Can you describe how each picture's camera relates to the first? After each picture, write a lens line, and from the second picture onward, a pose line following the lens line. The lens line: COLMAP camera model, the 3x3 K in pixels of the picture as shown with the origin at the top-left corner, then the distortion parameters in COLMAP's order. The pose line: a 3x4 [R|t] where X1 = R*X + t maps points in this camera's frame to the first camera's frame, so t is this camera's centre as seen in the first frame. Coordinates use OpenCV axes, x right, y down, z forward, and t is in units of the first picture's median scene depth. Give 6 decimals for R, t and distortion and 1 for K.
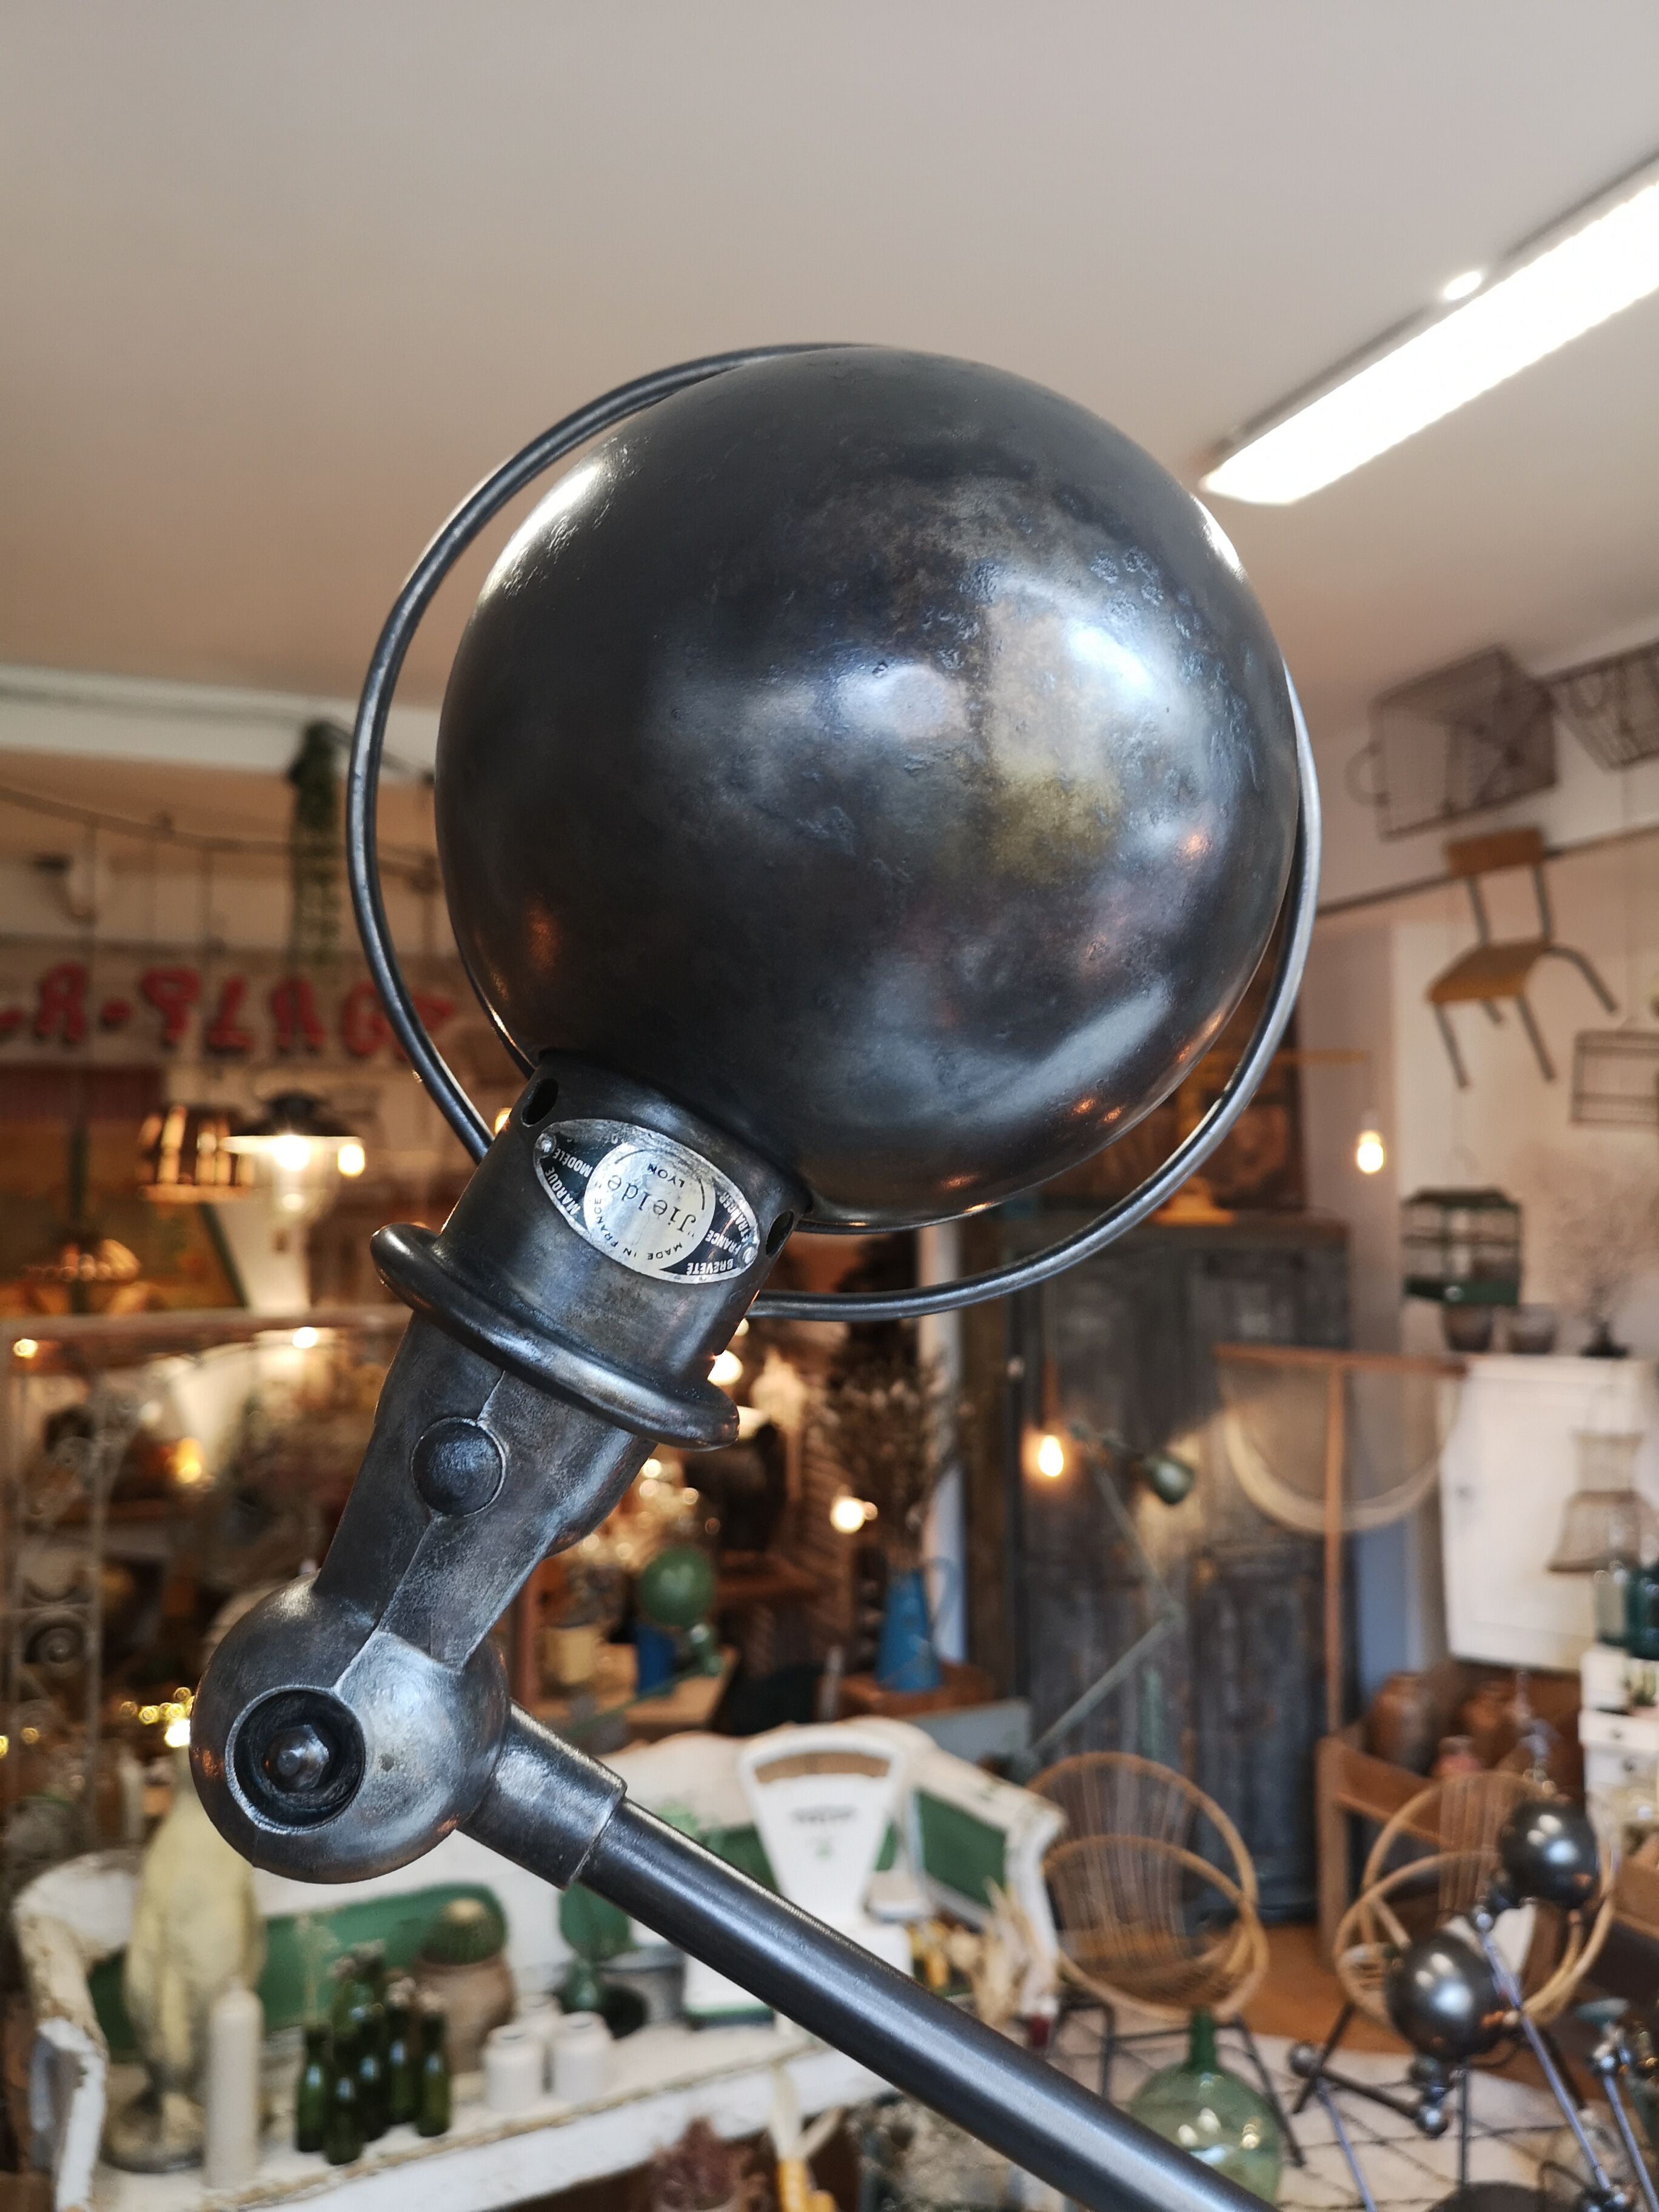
lens RADIAL K [[1753.1, 0, 838.8], [0, 1753.1, 1108.6], [0, 0, 1]] dist [0.008864, -0.001490]
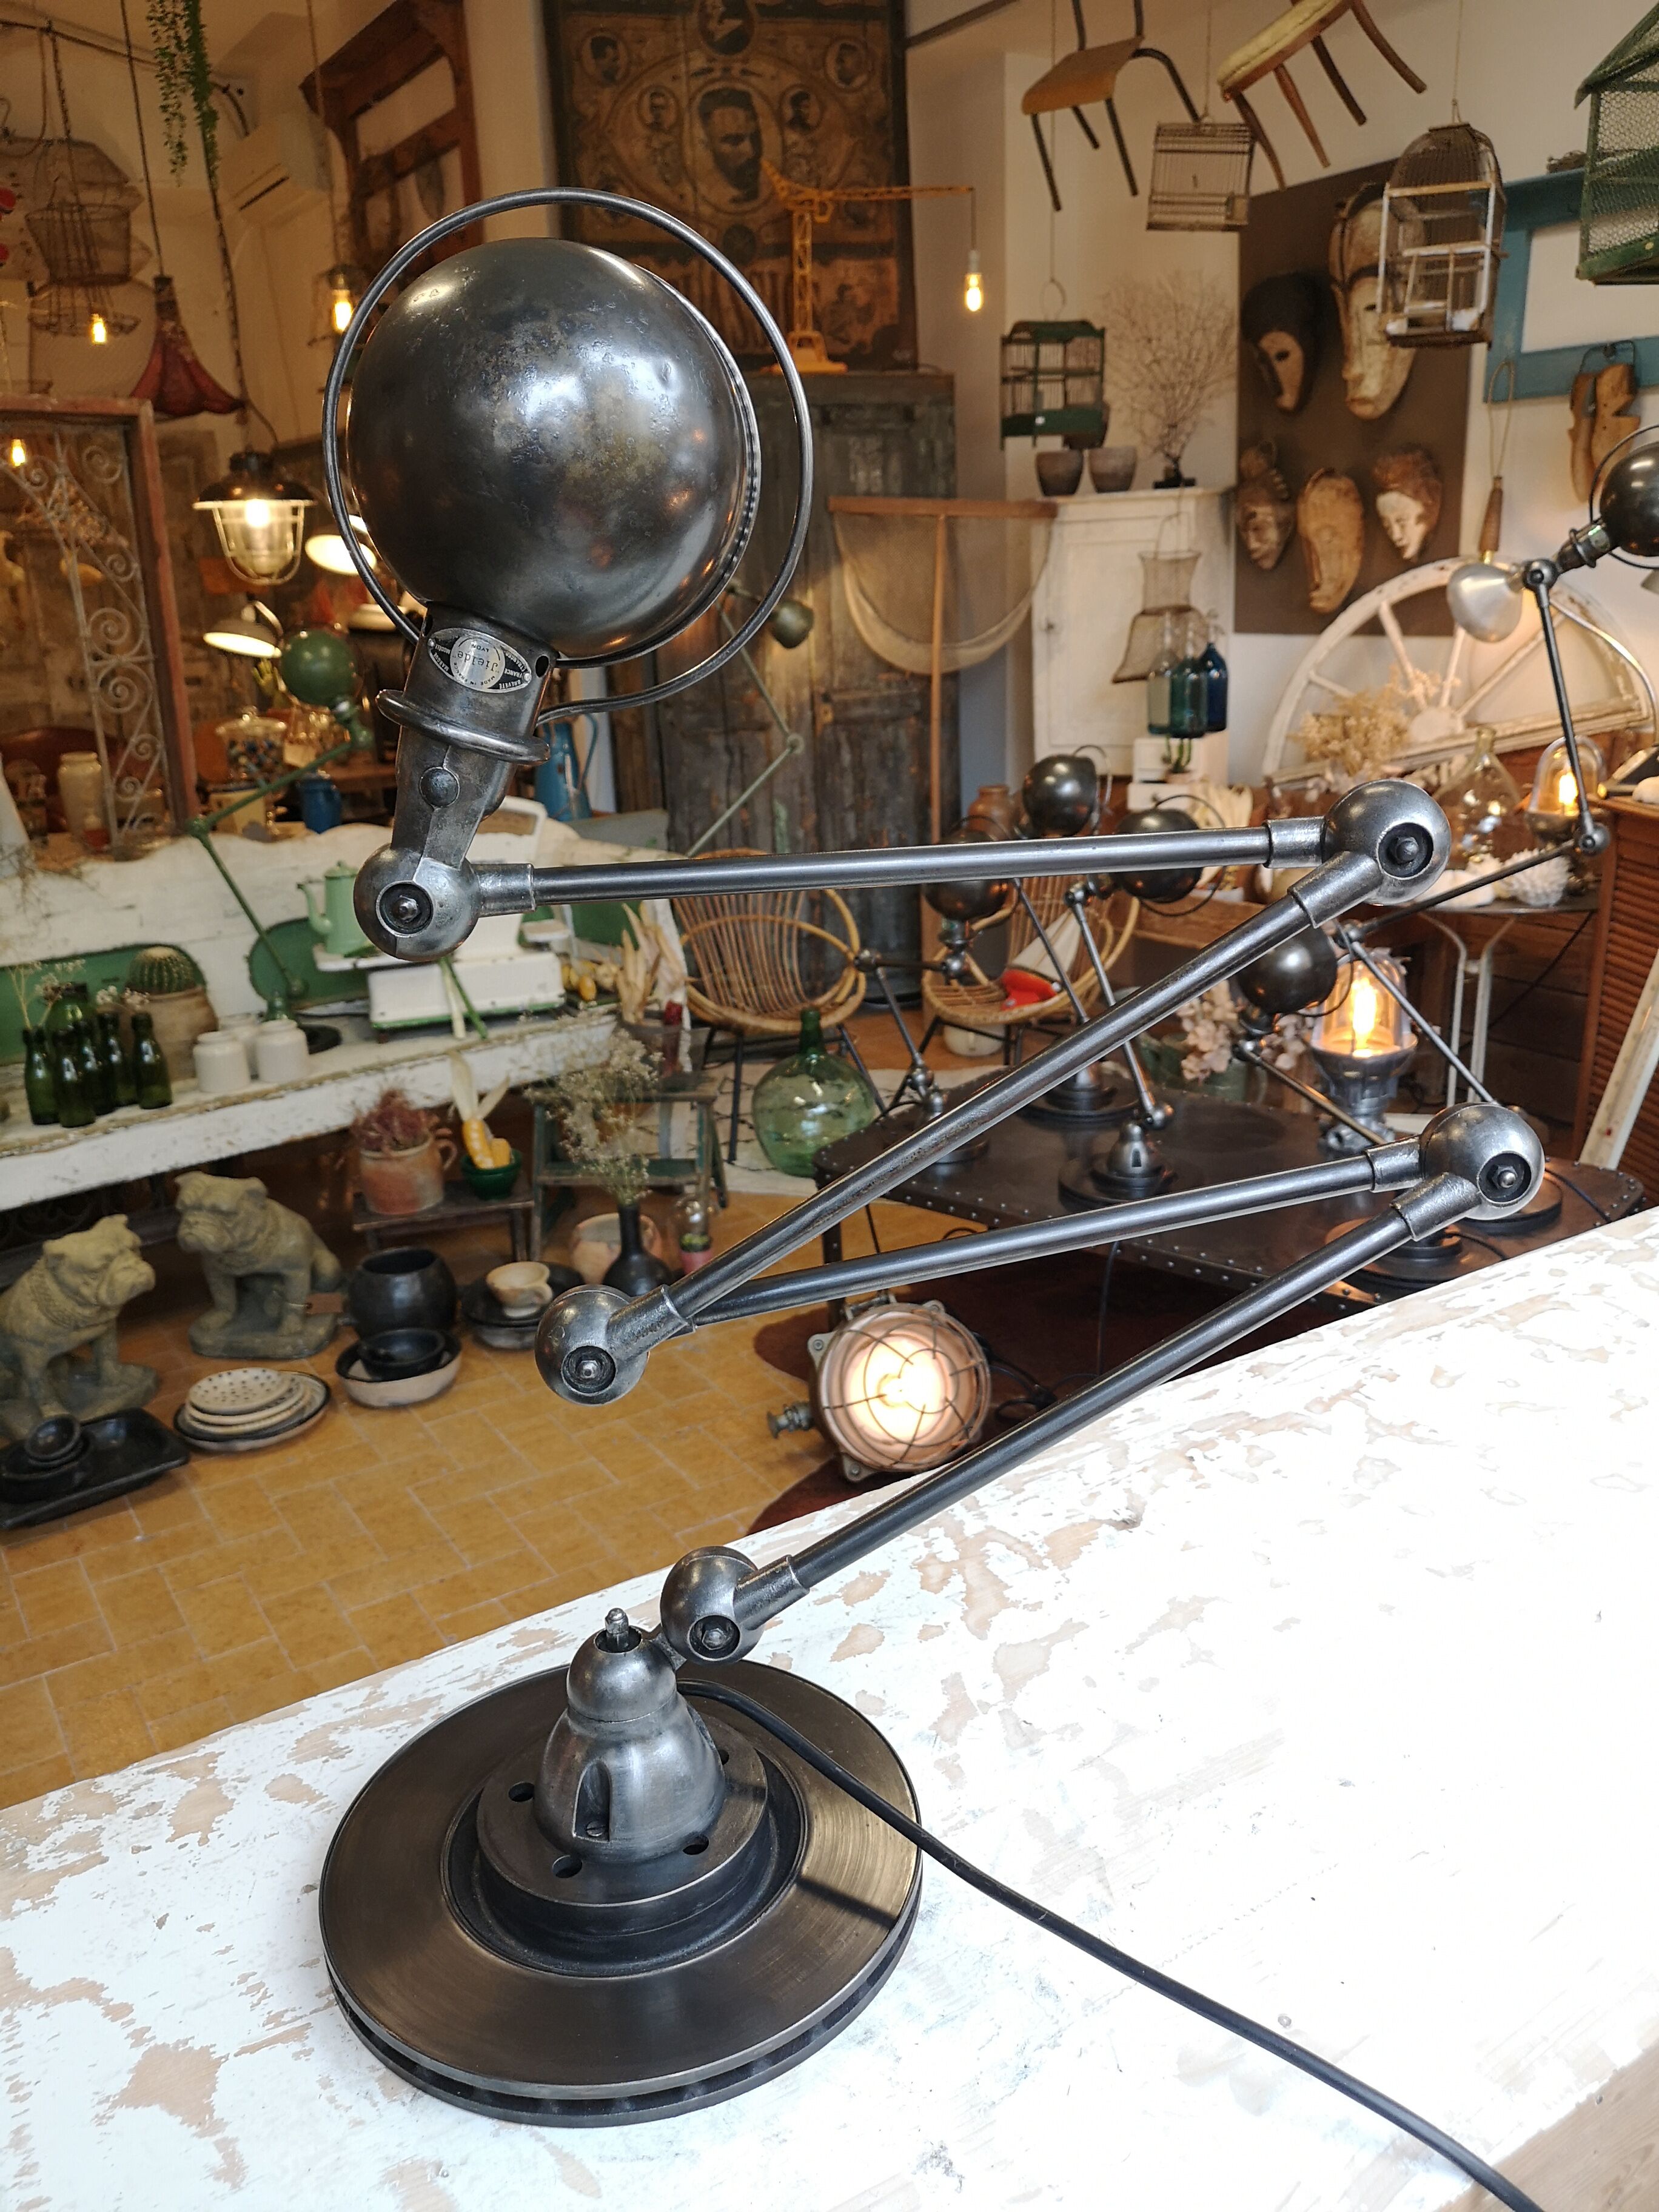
lens RADIAL K [[1712.2, 0, 837.2], [0, 1712.2, 1100.5], [0, 0, 1]] dist [0.048158, -0.052897]
pose [[0.983096, -0.084786, 0.162278, 0.019616], [0.021203, 0.933075, 0.359057, 0.107863], [-0.181860, -0.349547, 0.919100, -0.091282]]
